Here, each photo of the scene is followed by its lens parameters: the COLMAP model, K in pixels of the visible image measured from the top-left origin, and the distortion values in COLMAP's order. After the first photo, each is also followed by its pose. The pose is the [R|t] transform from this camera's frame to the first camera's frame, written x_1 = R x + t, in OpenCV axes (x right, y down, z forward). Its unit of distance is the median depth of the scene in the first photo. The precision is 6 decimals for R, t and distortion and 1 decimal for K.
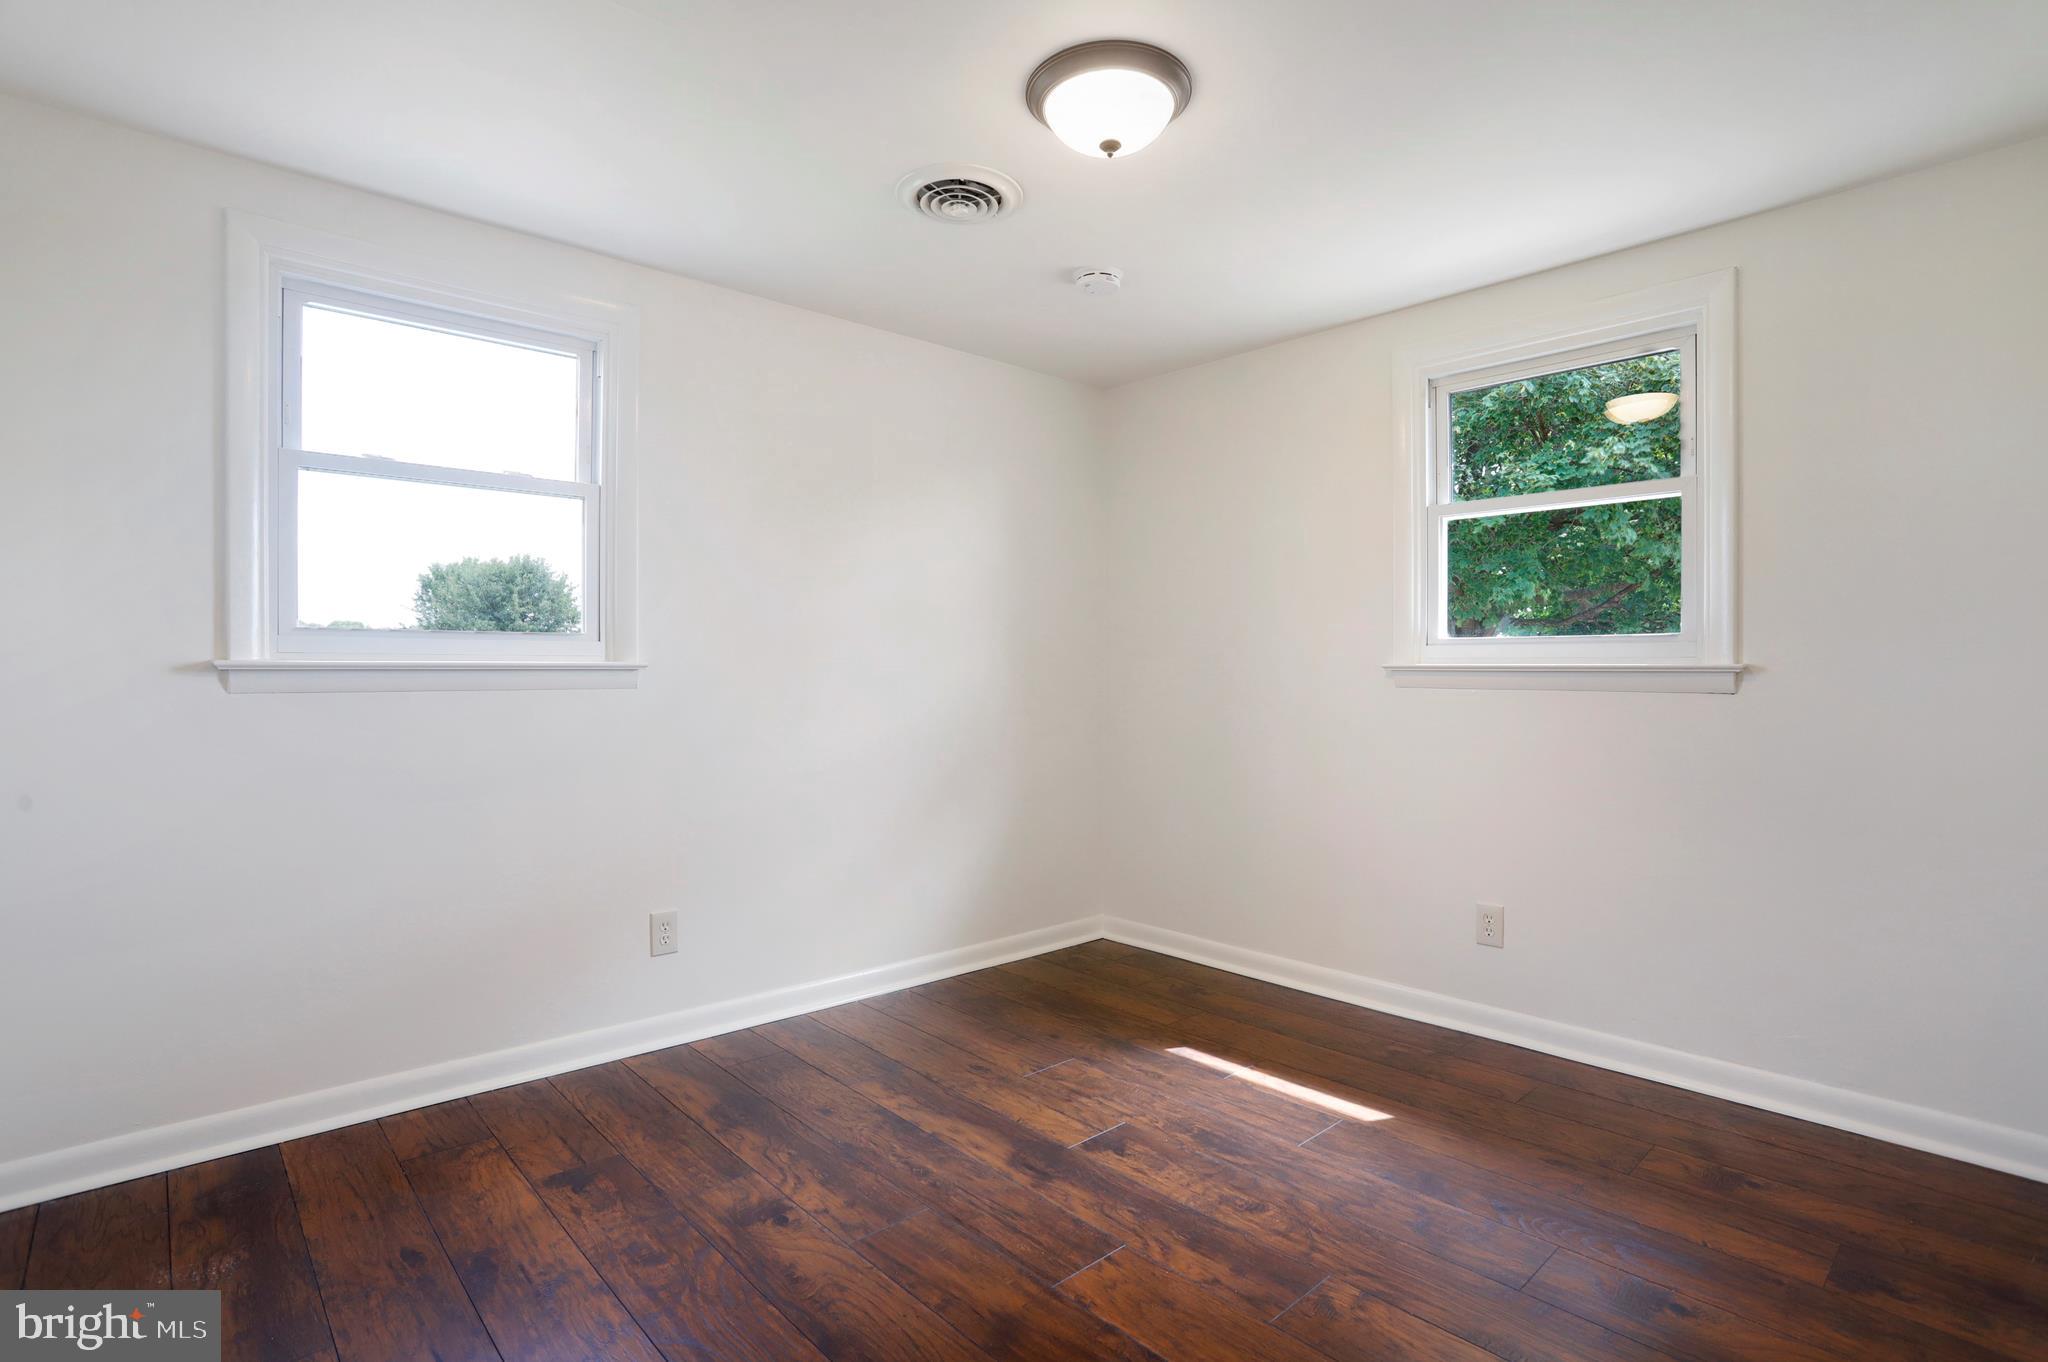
lens RADIAL K [[1006.8, 0, 1030.7], [0, 1006.8, 680.7], [0, 0, 1]] dist [-0.067907, 0.030904]
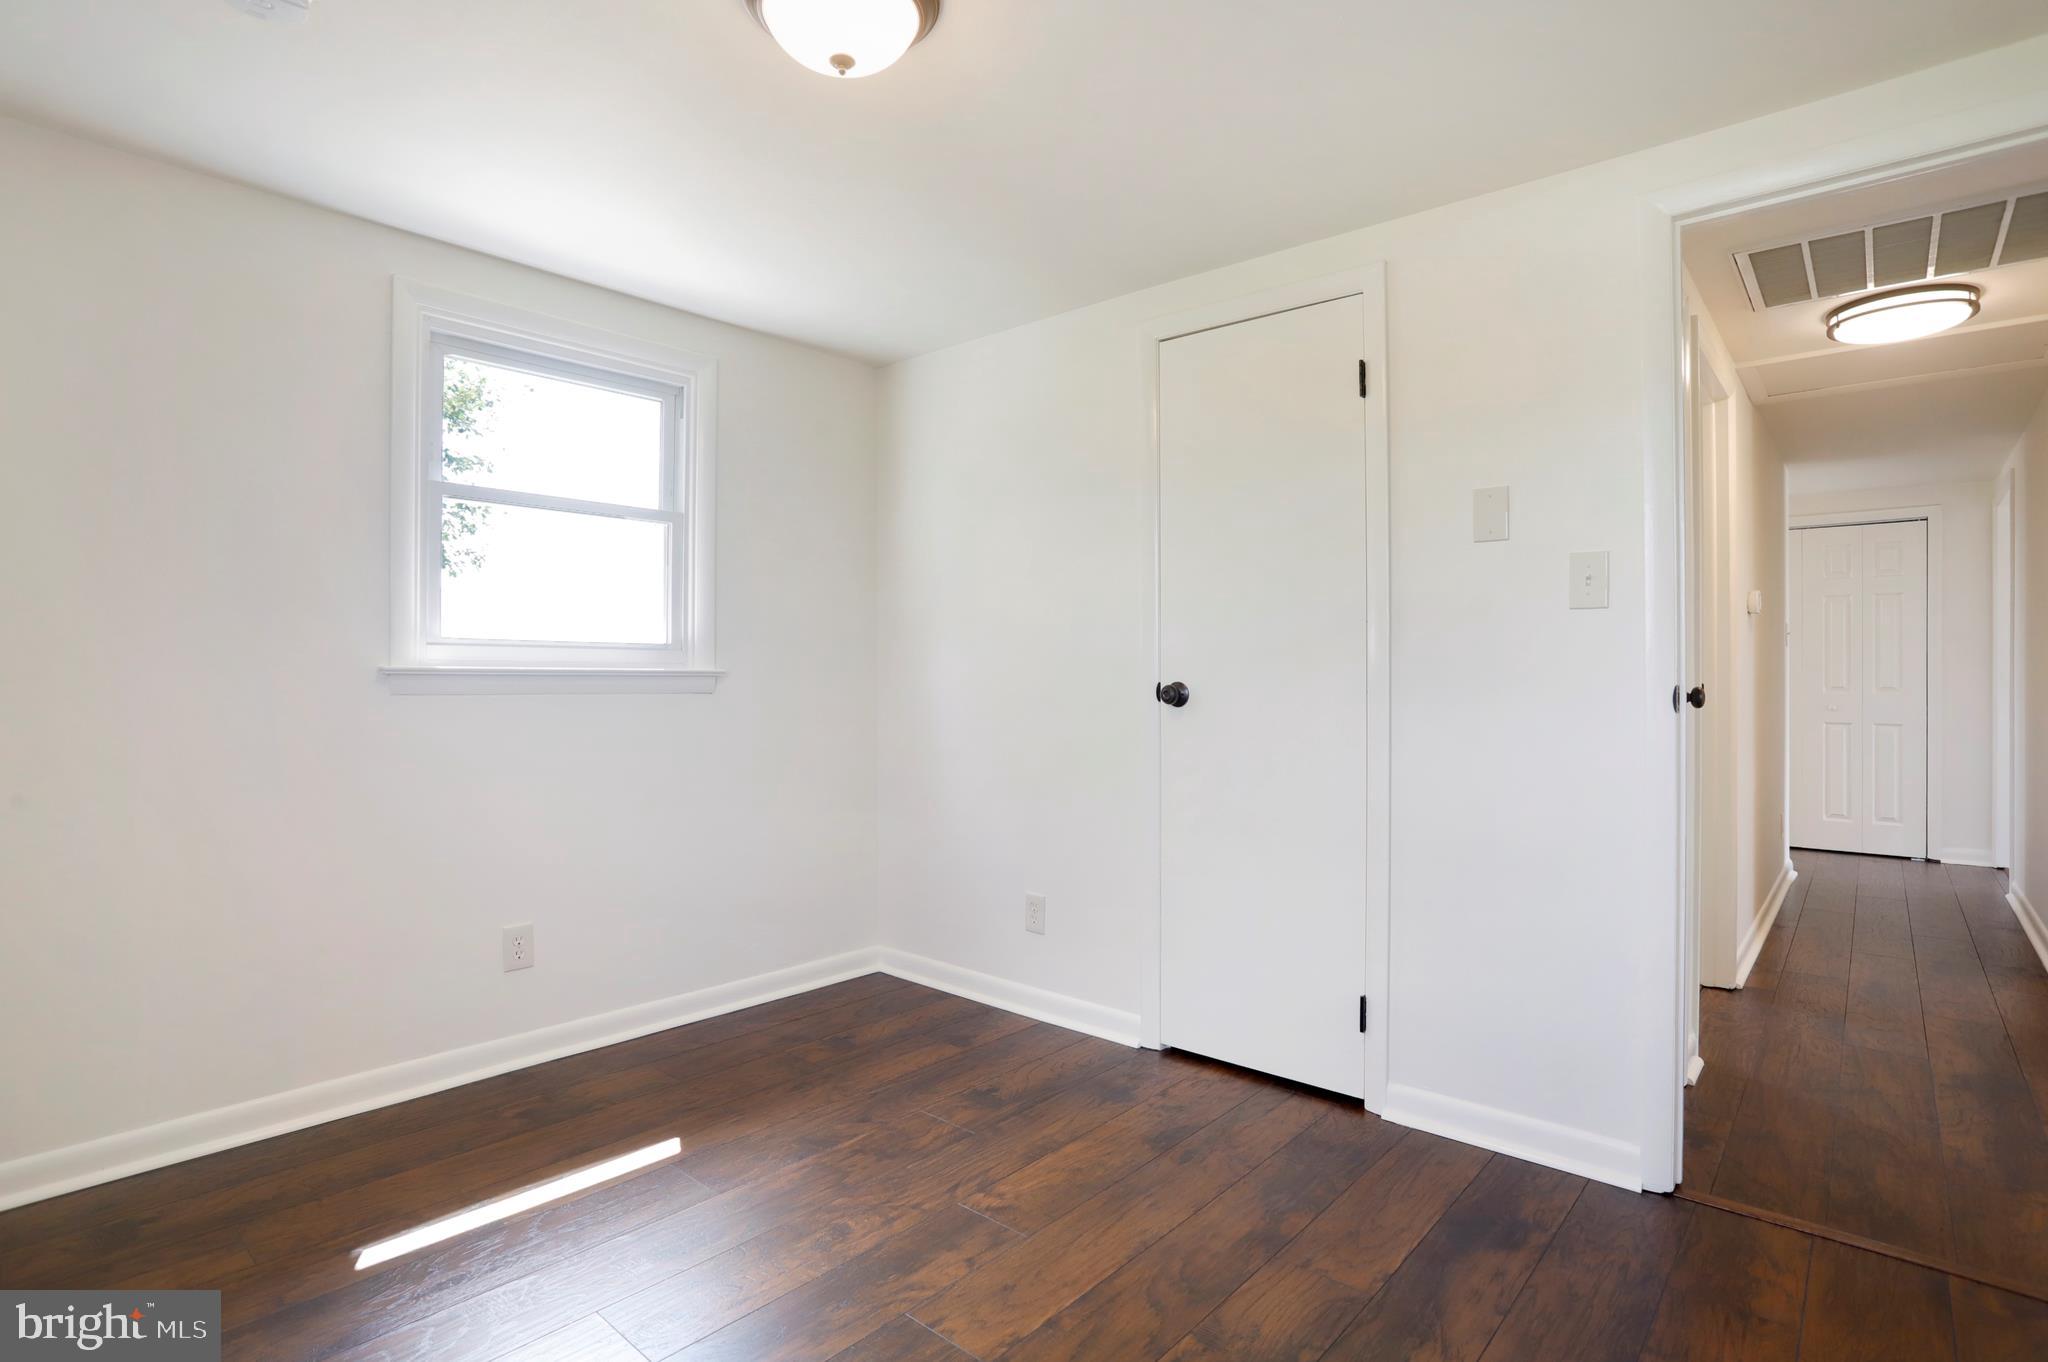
lens RADIAL K [[1006.8, 0, 1030.7], [0, 1006.8, 680.7], [0, 0, 1]] dist [-0.067907, 0.030904]
pose [[-0.100613, -0.010393, 0.994871, -0.673457], [0.004574, 0.999930, 0.010909, -0.017298], [-0.994915, 0.005648, -0.100558, 0.807818]]
